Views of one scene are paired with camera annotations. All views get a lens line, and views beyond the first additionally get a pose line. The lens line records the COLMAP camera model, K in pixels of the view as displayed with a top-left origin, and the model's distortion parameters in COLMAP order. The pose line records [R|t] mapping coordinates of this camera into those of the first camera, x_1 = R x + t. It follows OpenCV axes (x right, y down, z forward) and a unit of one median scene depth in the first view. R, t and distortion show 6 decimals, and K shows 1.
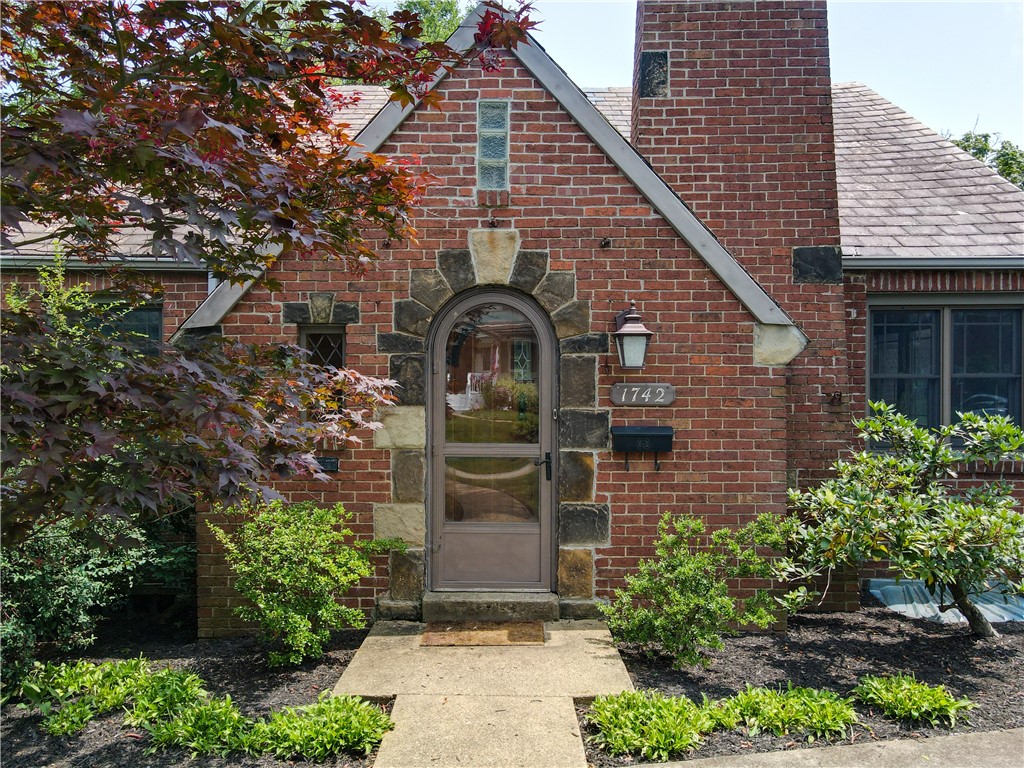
lens RADIAL K [[762.3, 0, 512.0], [0, 762.3, 384.0], [0, 0, 1]] dist [0.003040, 0.007711]
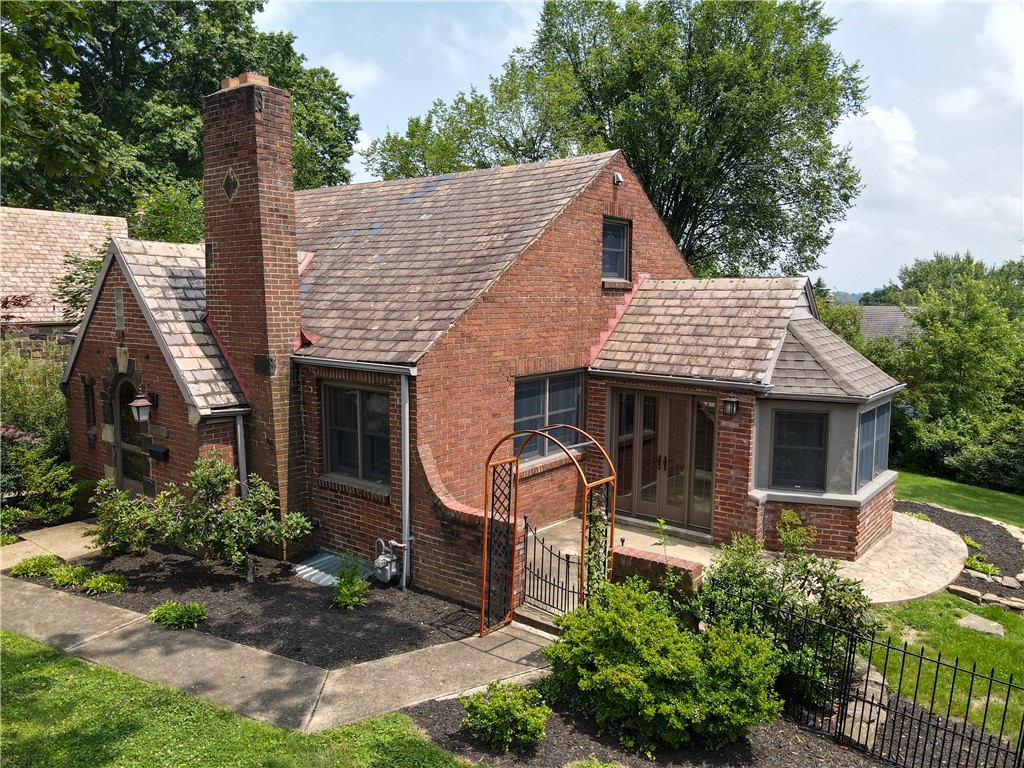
lens RADIAL K [[745.8, 0, 512.0], [0, 745.8, 384.0], [0, 0, 1]] dist [0.003990, 0.001395]
pose [[0.795976, 0.078165, -0.600261, 2.125242], [-0.012243, 0.993504, 0.113137, -0.352760], [0.605205, -0.082705, 0.791762, -0.010908]]
